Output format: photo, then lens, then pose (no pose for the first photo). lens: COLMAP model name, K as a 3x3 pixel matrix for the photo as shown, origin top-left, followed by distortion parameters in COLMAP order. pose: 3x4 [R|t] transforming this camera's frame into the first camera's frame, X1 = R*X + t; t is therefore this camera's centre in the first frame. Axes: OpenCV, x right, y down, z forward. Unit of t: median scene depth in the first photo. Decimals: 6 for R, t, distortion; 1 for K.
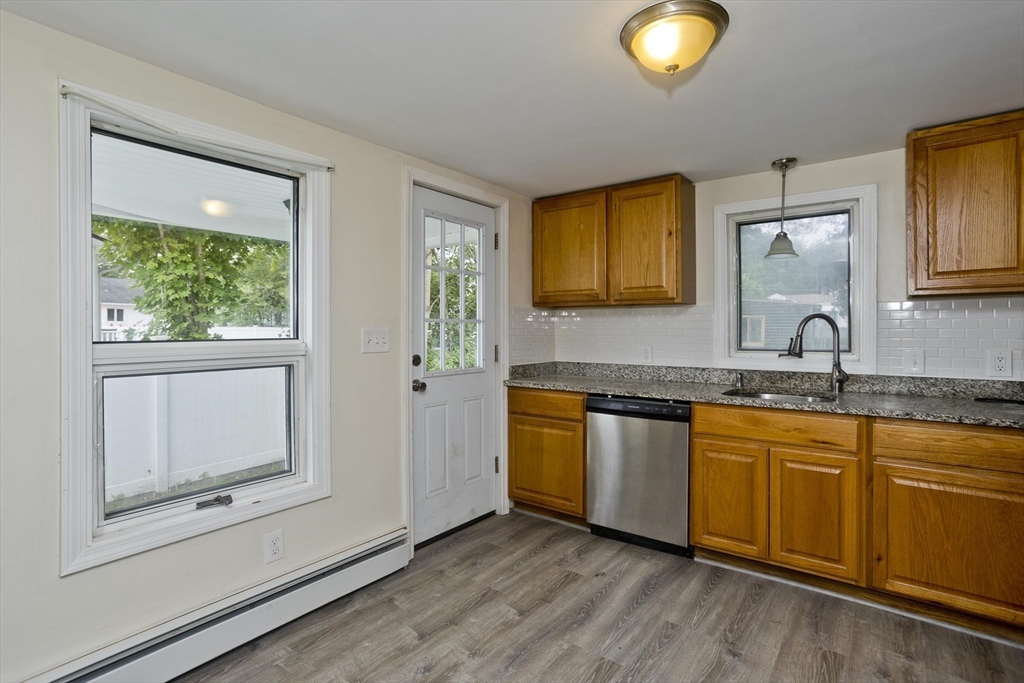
lens RADIAL K [[500.0, 0, 516.4], [0, 500.0, 332.8], [0, 0, 1]] dist [-0.041435, 0.018130]
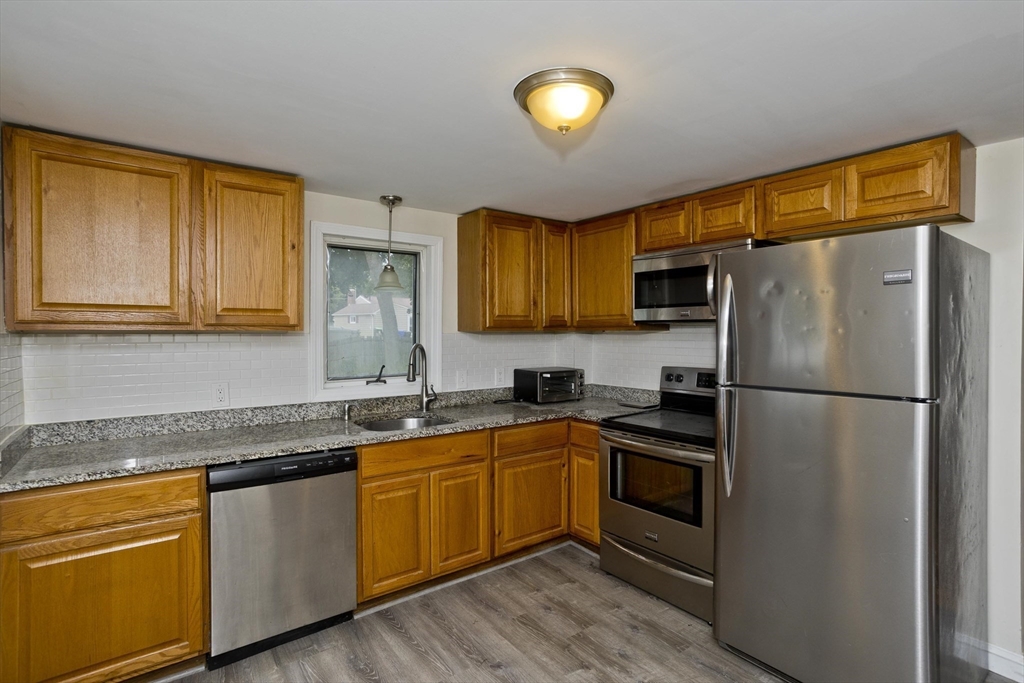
lens RADIAL K [[500.0, 0, 519.2], [0, 500.0, 341.3], [0, 0, 1]] dist [-0.041435, 0.018130]
pose [[0.271718, -0.016779, 0.962231, -0.378343], [0.001933, 0.999855, 0.016889, -0.056892], [-0.962375, -0.002729, 0.271711, 0.421691]]
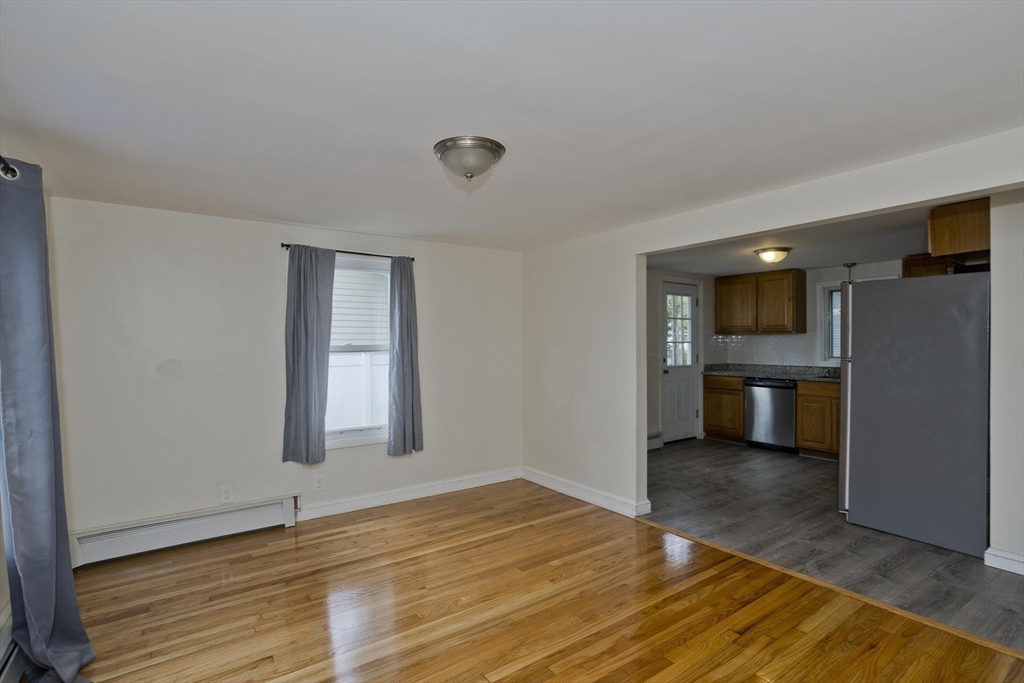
lens RADIAL K [[500.0, 0, 528.5], [0, 500.0, 349.4], [0, 0, 1]] dist [-0.041435, 0.018130]
pose [[0.959418, 0.001923, -0.281982, -0.140361], [0.001293, 0.999936, 0.011221, -0.018525], [0.281985, -0.011130, 0.959354, -1.228069]]
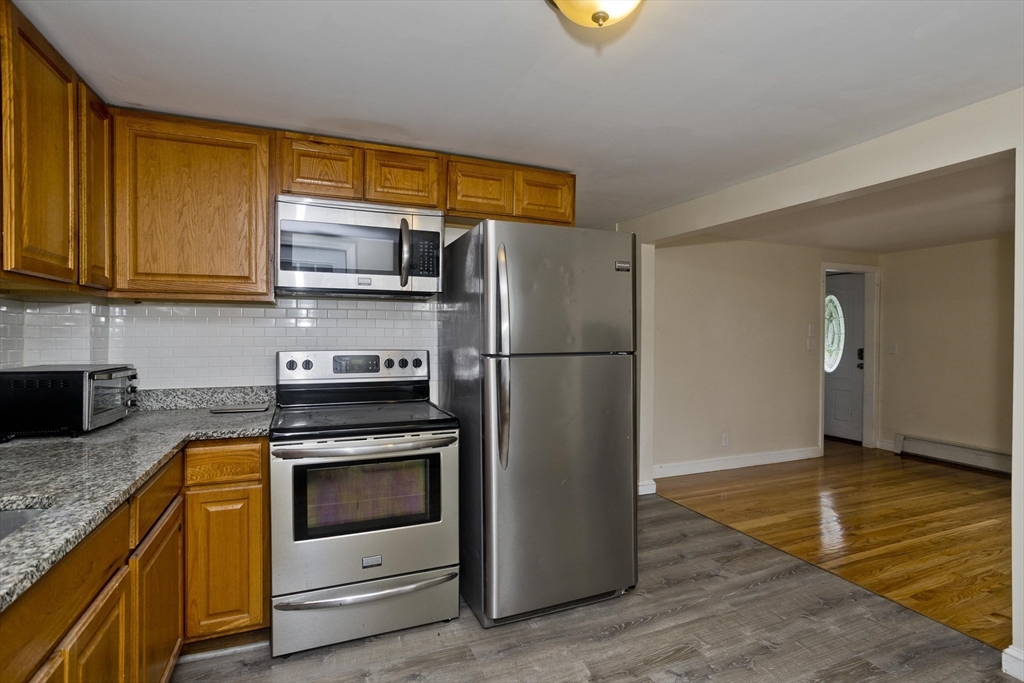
lens RADIAL K [[500.0, 0, 514.4], [0, 500.0, 337.3], [0, 0, 1]] dist [-0.041435, 0.018130]
pose [[-0.858968, -0.004314, 0.512011, 0.013638], [-0.000983, 0.999977, 0.006776, -0.010983], [-0.512028, 0.005317, -0.858952, 0.928797]]
